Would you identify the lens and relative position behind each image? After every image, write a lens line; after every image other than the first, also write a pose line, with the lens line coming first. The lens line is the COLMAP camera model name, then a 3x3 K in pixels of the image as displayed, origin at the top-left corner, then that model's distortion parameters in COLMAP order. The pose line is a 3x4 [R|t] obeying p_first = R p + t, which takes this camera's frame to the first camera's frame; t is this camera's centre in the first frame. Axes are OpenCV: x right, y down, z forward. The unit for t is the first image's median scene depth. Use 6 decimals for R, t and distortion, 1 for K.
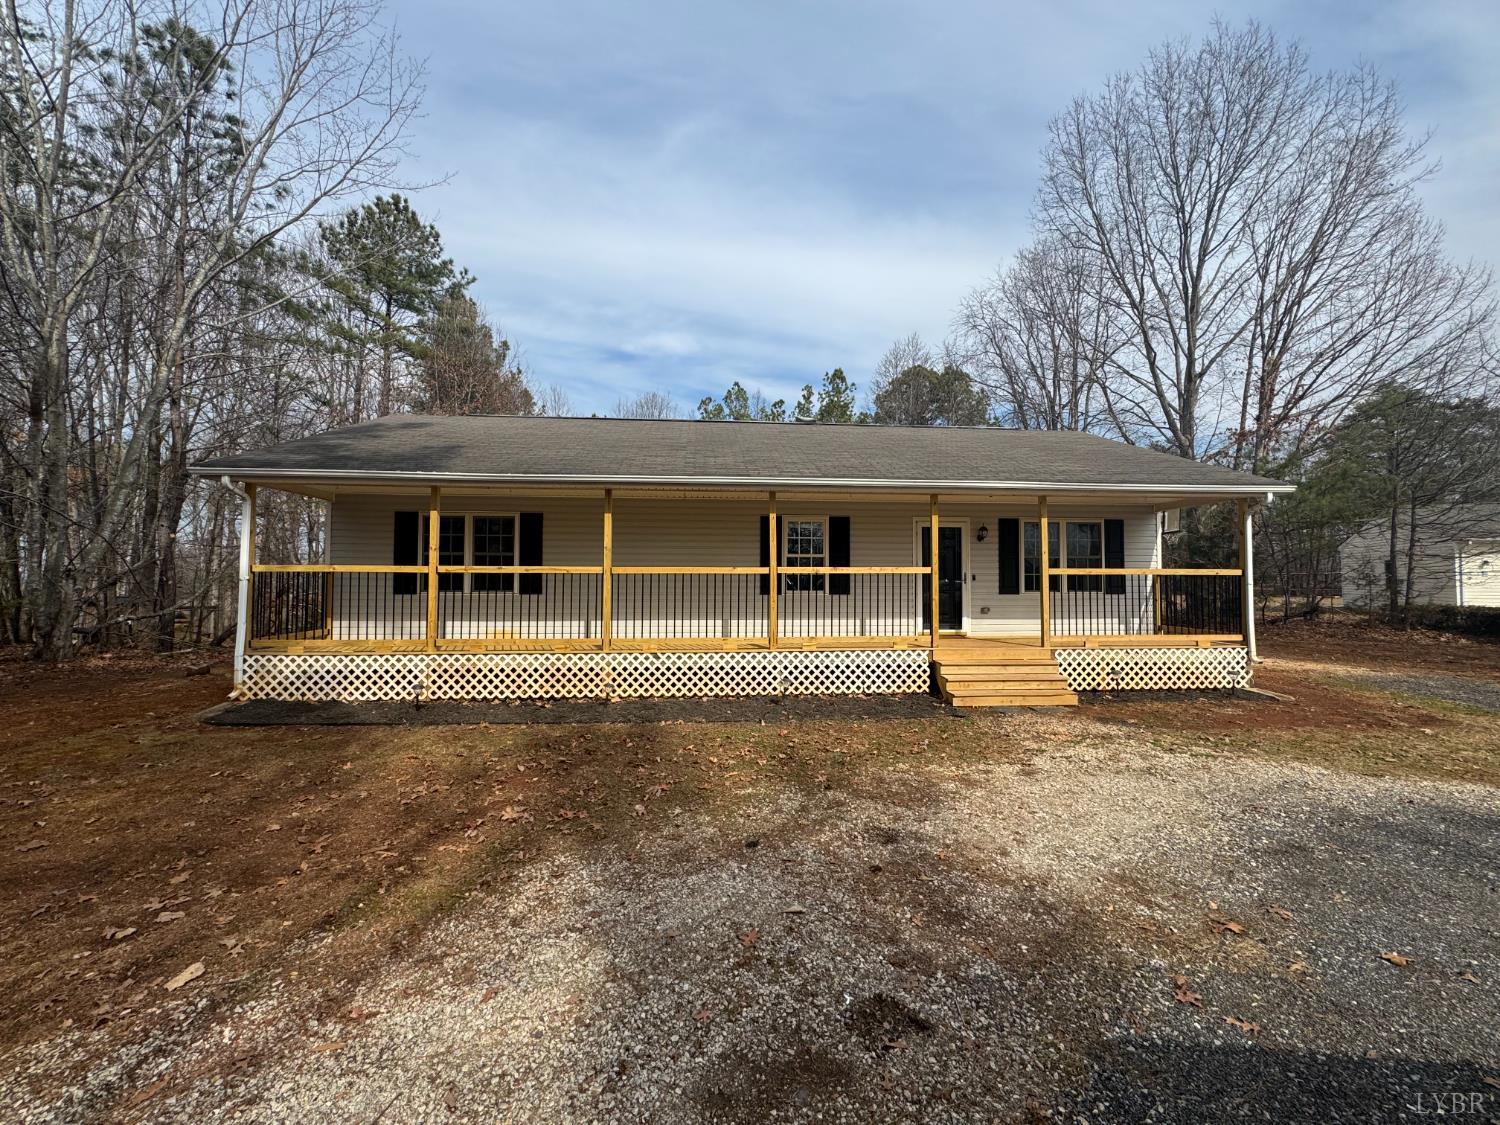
lens RADIAL K [[598.7, 0, 753.8], [0, 598.7, 558.6], [0, 0, 1]] dist [-0.001801, -0.000018]
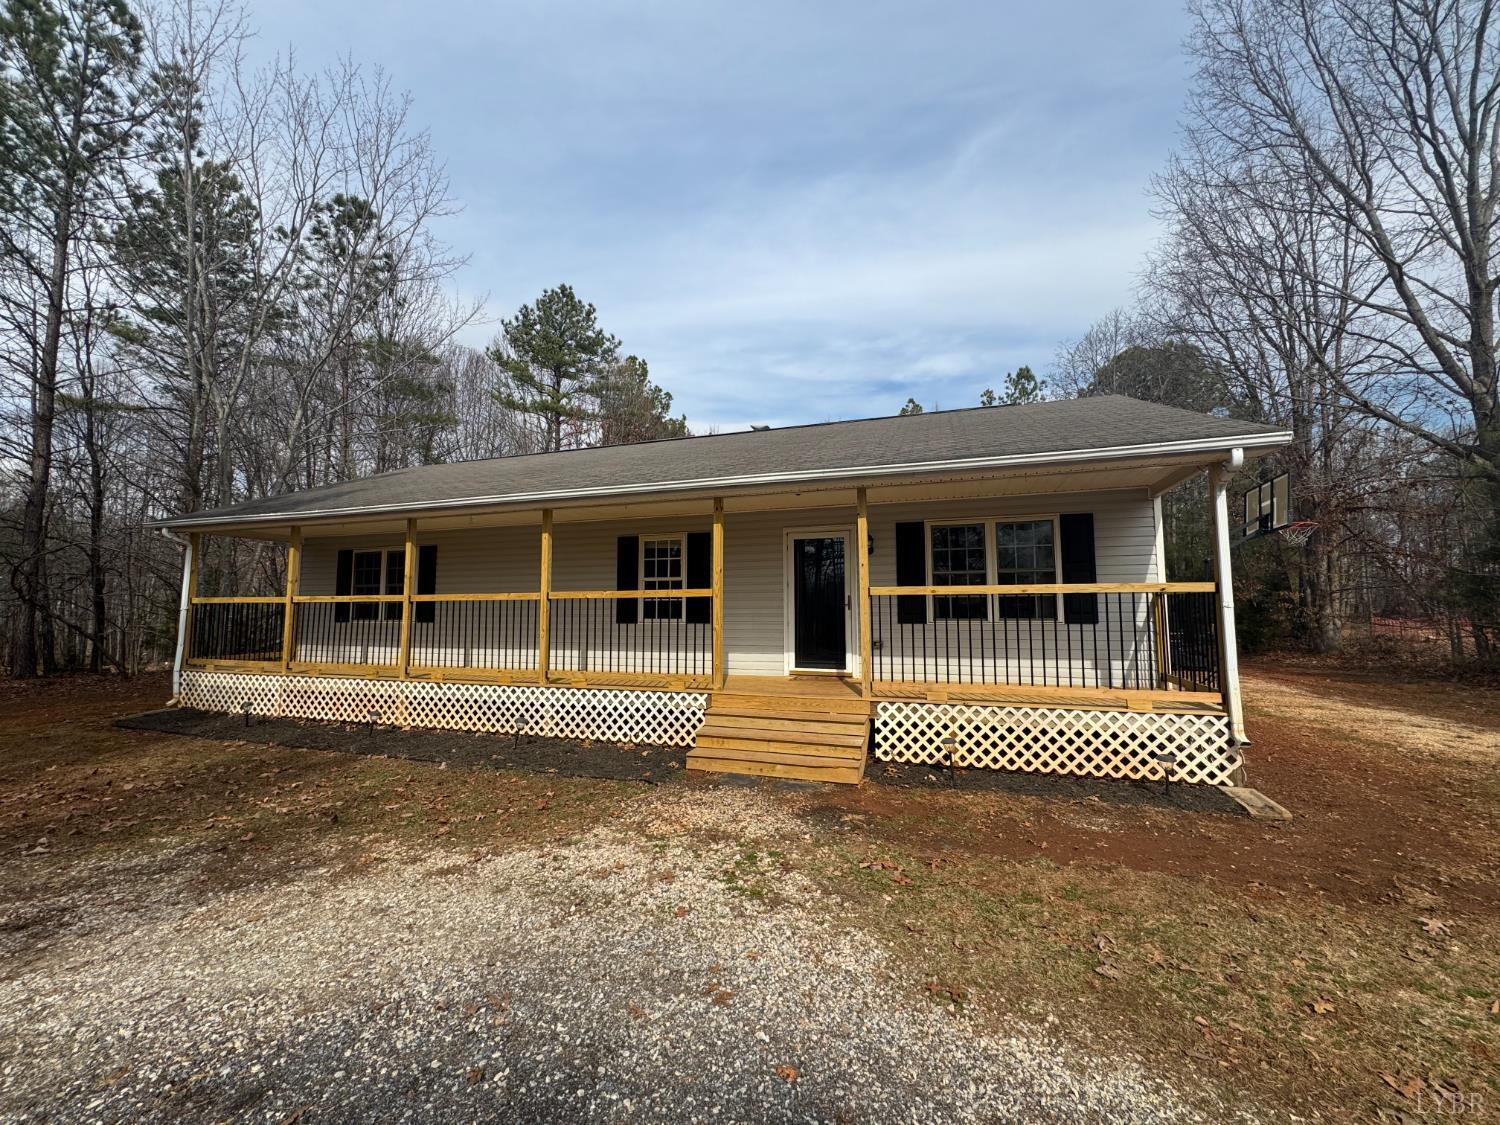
lens RADIAL K [[598.7, 0, 753.8], [0, 598.7, 558.6], [0, 0, 1]] dist [-0.001801, -0.000018]
pose [[0.917375, -0.040728, -0.395935, 0.638657], [0.020995, 0.998318, -0.054046, 0.017583], [0.397470, 0.041268, 0.916687, 0.276587]]
